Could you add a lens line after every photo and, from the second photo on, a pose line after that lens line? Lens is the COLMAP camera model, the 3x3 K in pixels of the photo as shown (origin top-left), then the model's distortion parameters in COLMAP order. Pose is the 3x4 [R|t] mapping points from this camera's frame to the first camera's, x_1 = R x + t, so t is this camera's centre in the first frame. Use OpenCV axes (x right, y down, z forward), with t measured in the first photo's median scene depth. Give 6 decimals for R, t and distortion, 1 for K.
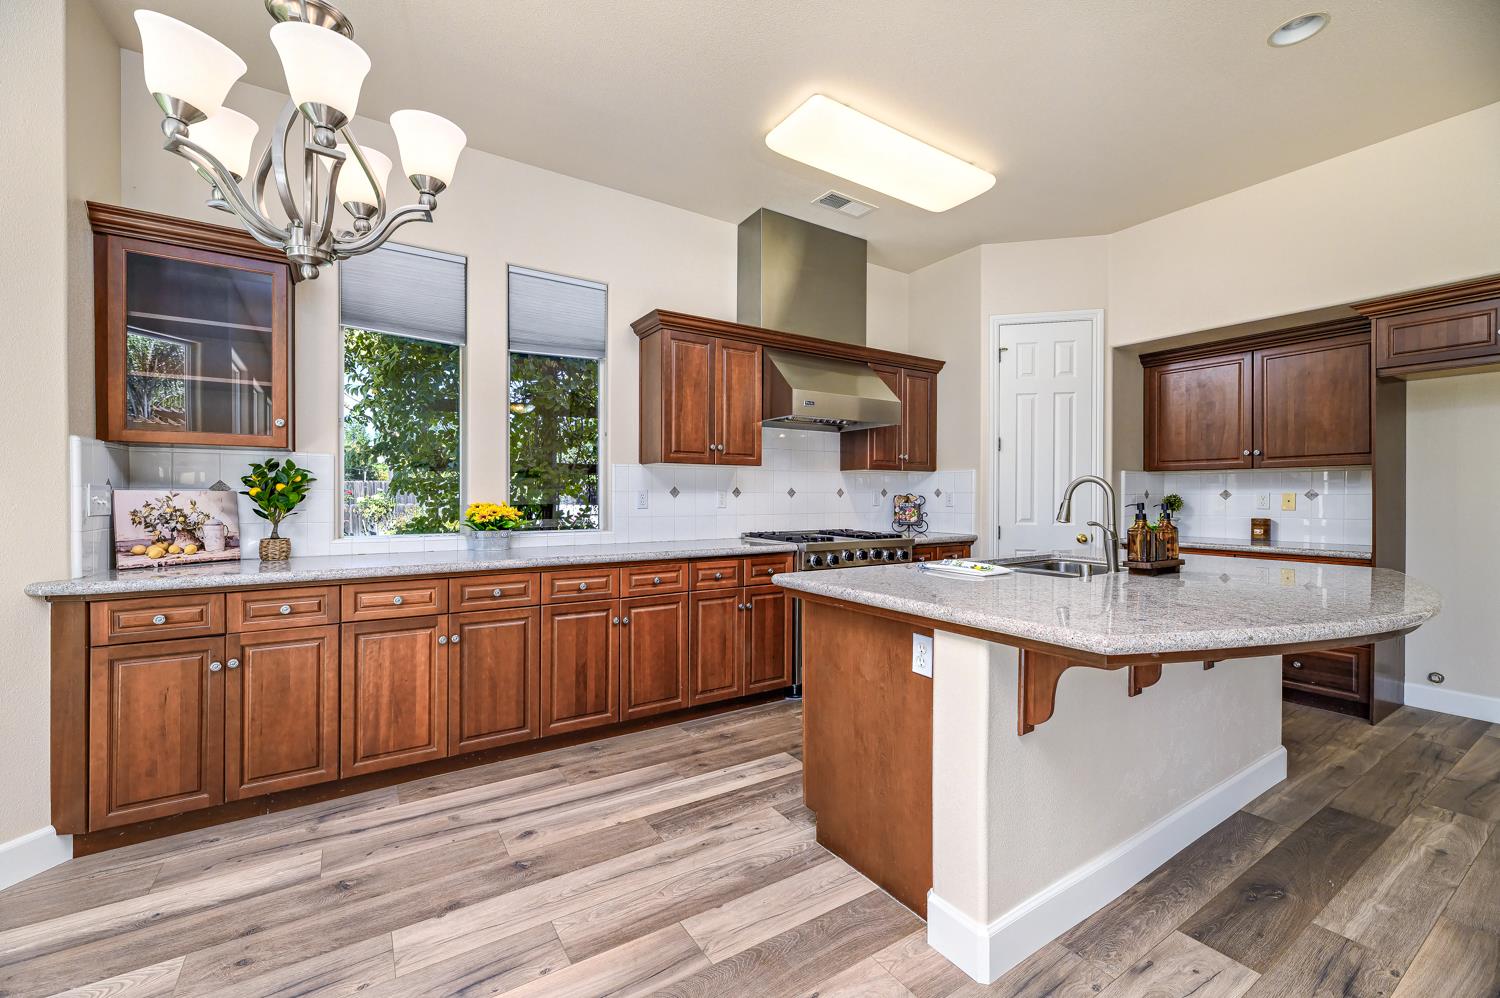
lens RADIAL K [[610.3, 0, 746.6], [0, 610.3, 497.5], [0, 0, 1]] dist [0.000742, -0.000215]
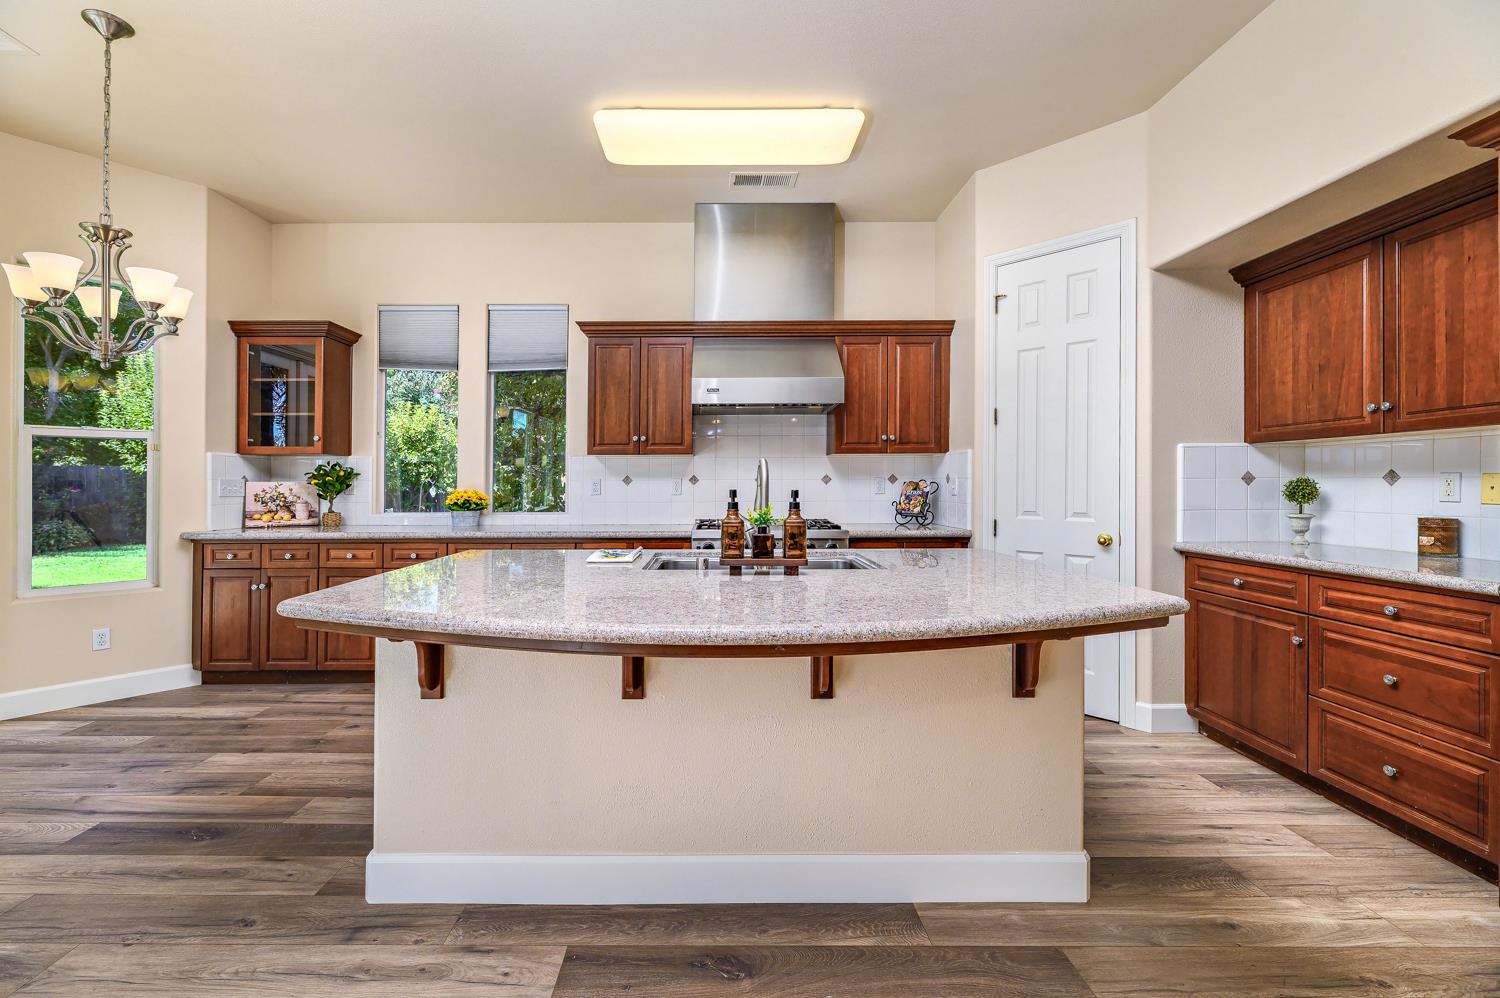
lens RADIAL K [[626.5, 0, 716.7], [0, 626.5, 476.6], [0, 0, 1]] dist [0.000948, 0.000128]
pose [[0.838333, -0.010523, -0.545057, 0.994715], [0.003178, 0.999891, -0.014417, 0.002227], [0.545150, 0.010355, 0.838275, 0.216228]]
